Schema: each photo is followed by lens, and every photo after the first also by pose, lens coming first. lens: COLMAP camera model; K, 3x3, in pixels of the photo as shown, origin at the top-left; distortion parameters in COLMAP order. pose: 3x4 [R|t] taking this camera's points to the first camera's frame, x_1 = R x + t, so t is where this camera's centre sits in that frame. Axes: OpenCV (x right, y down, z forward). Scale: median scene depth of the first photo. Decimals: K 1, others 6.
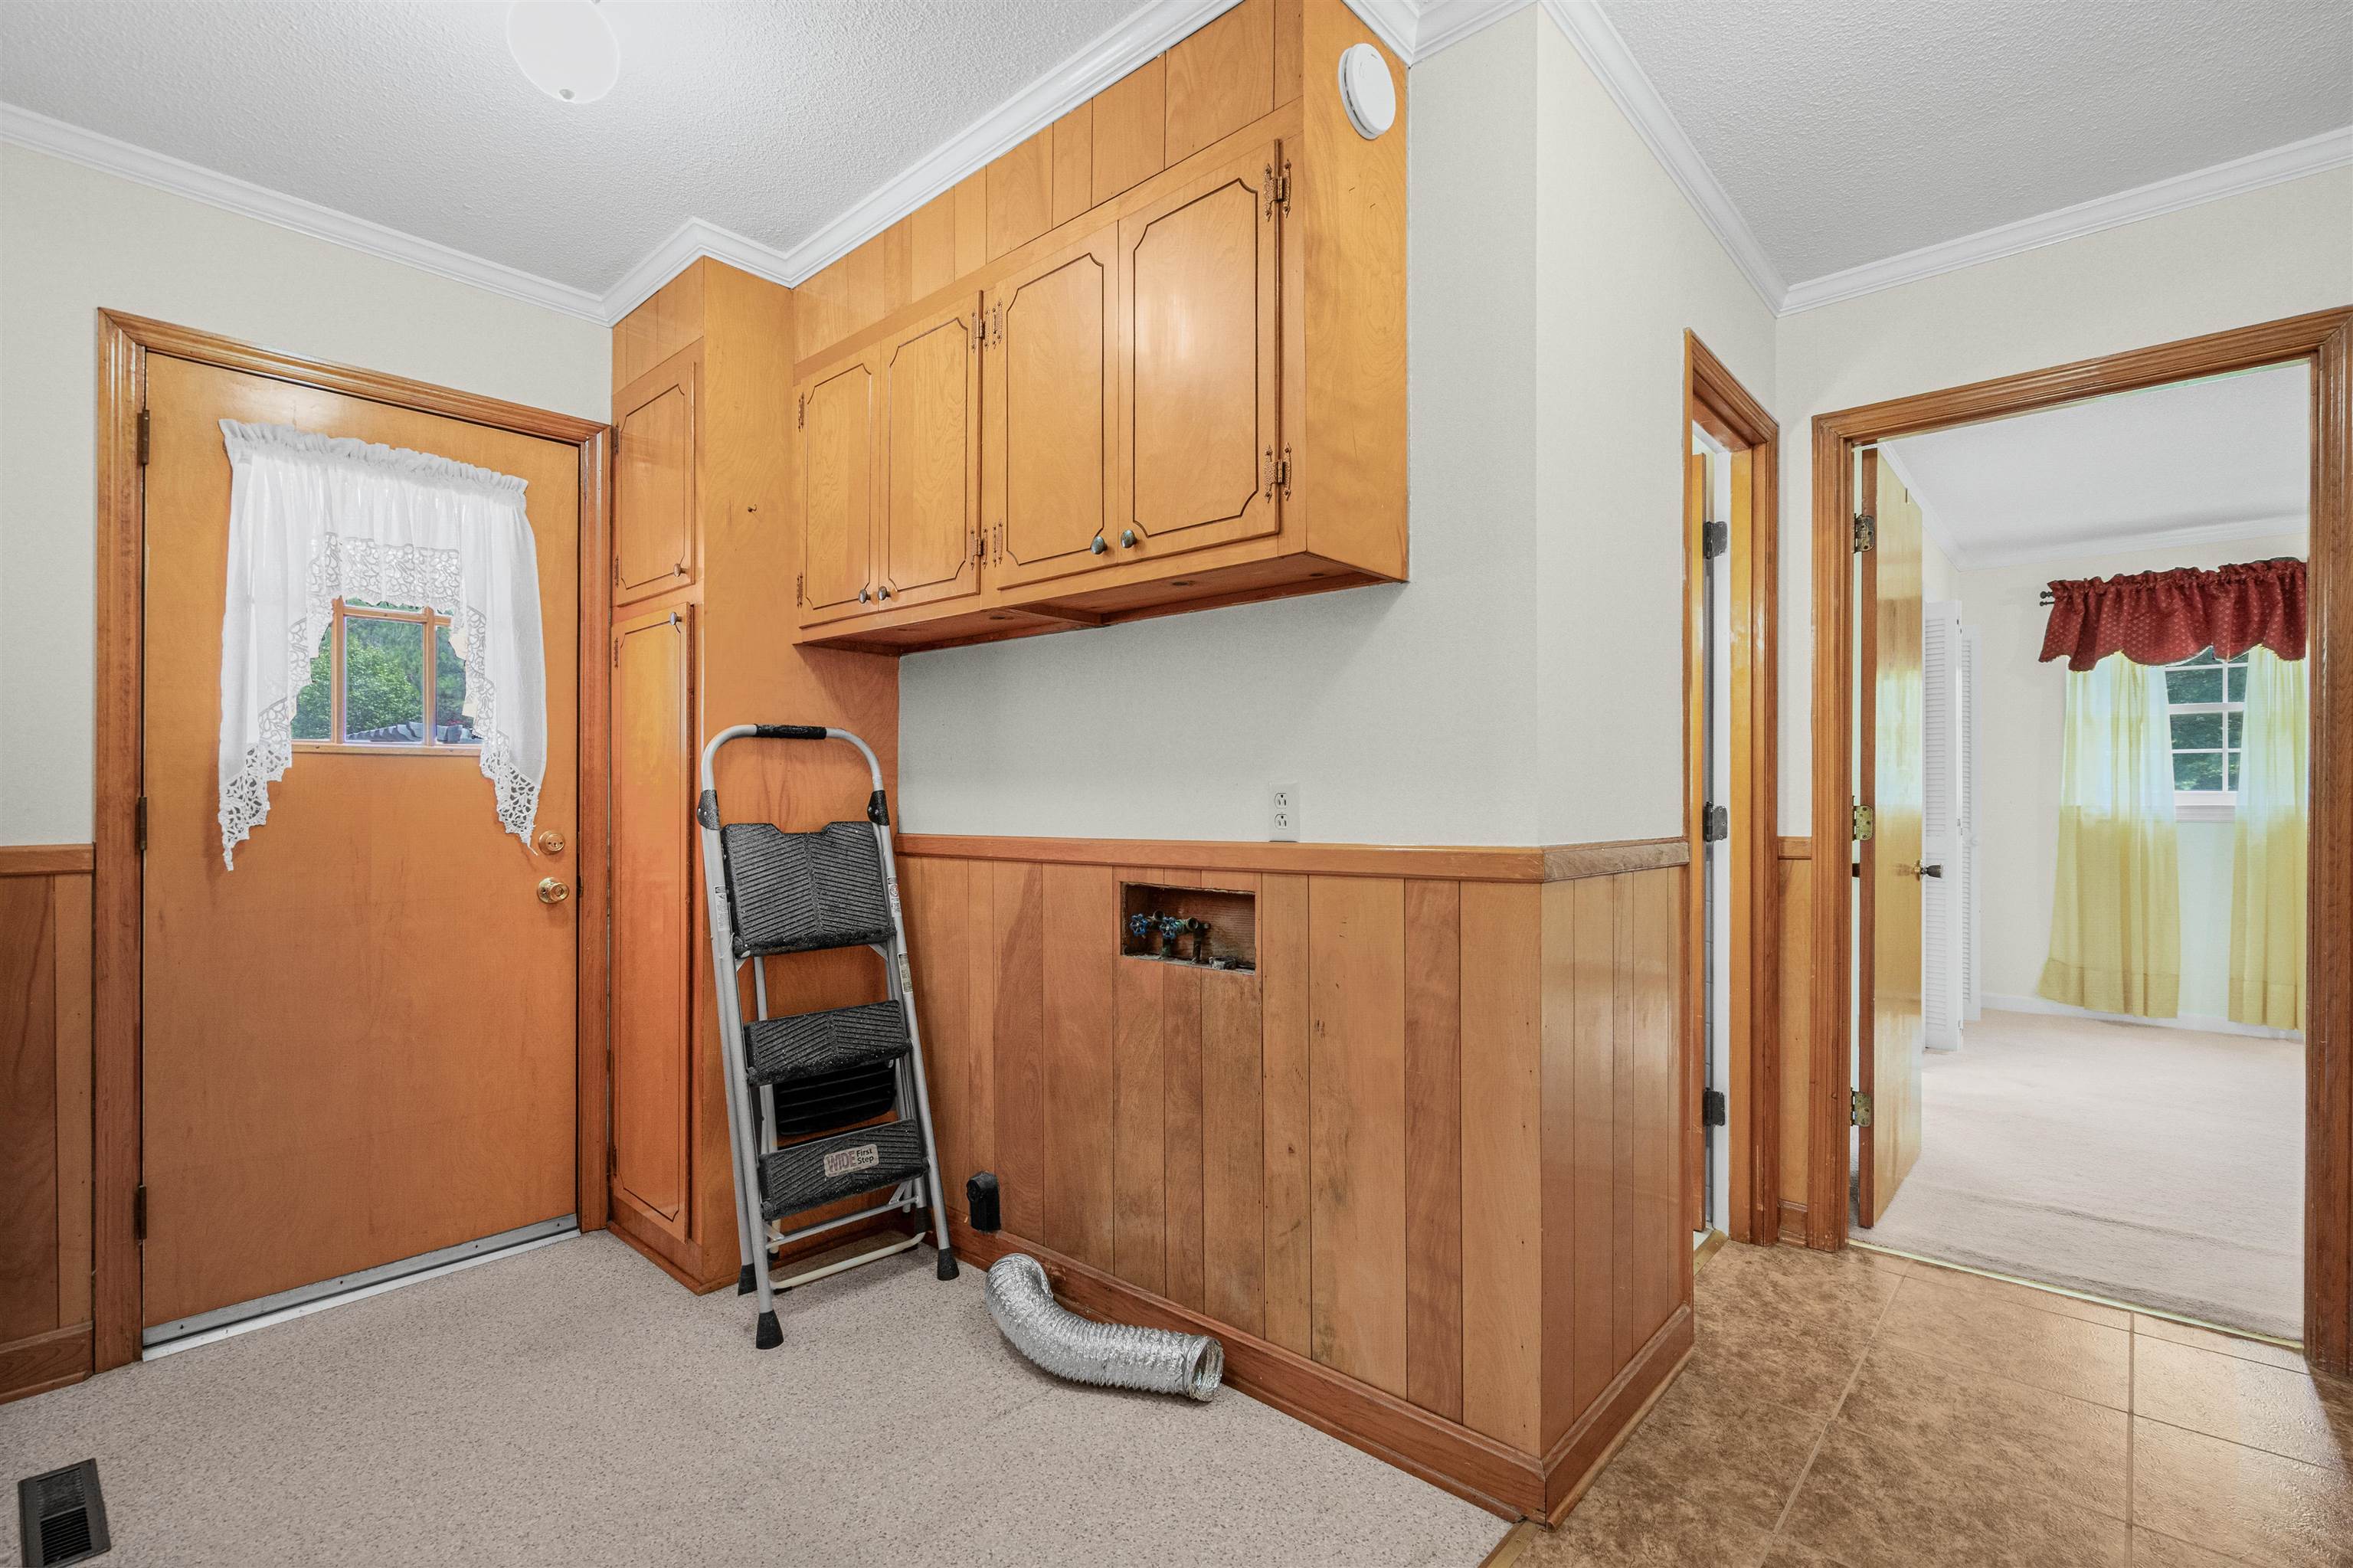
lens RADIAL K [[1062.9, 0, 1179.4], [0, 1062.9, 794.9], [0, 0, 1]] dist [-0.006186, 0.002935]
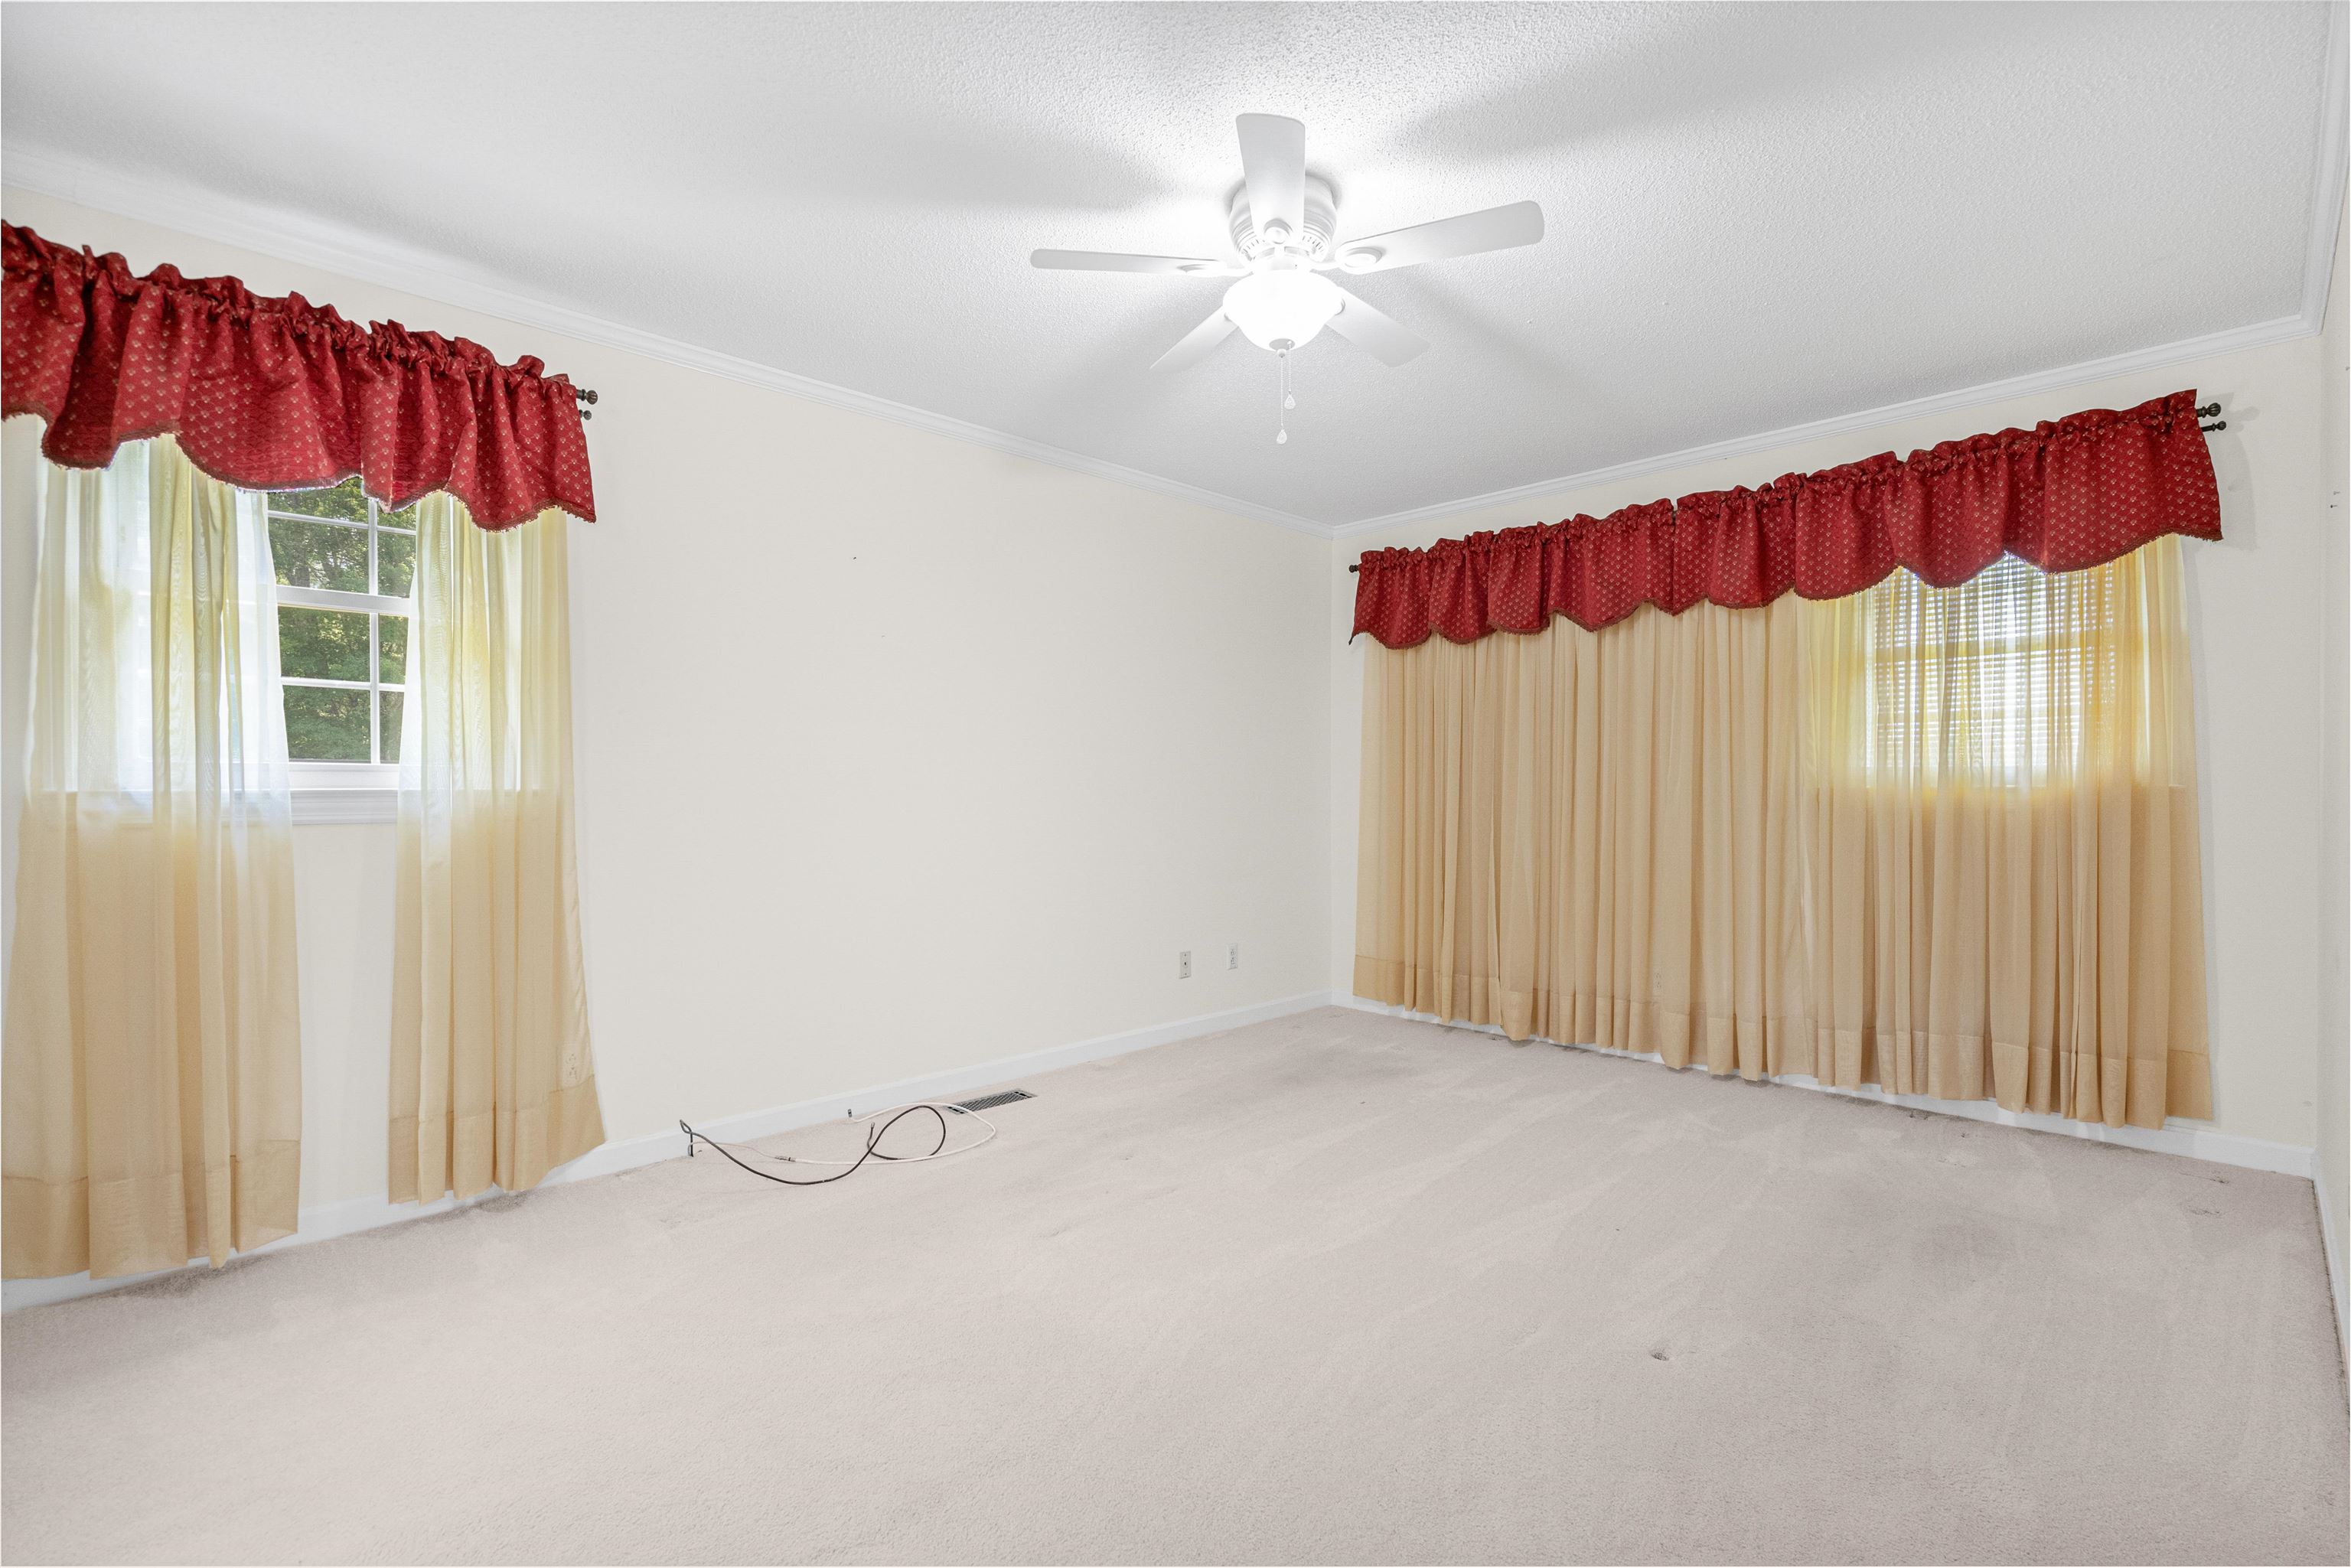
lens RADIAL K [[1062.0, 0, 1173.4], [0, 1062.0, 796.7], [0, 0, 1]] dist [-0.006186, 0.002935]
pose [[0.063715, -0.005825, 0.997951, 0.482353], [0.000953, 0.999983, 0.005776, 0.010197], [-0.997968, 0.000583, 0.063720, 0.566434]]
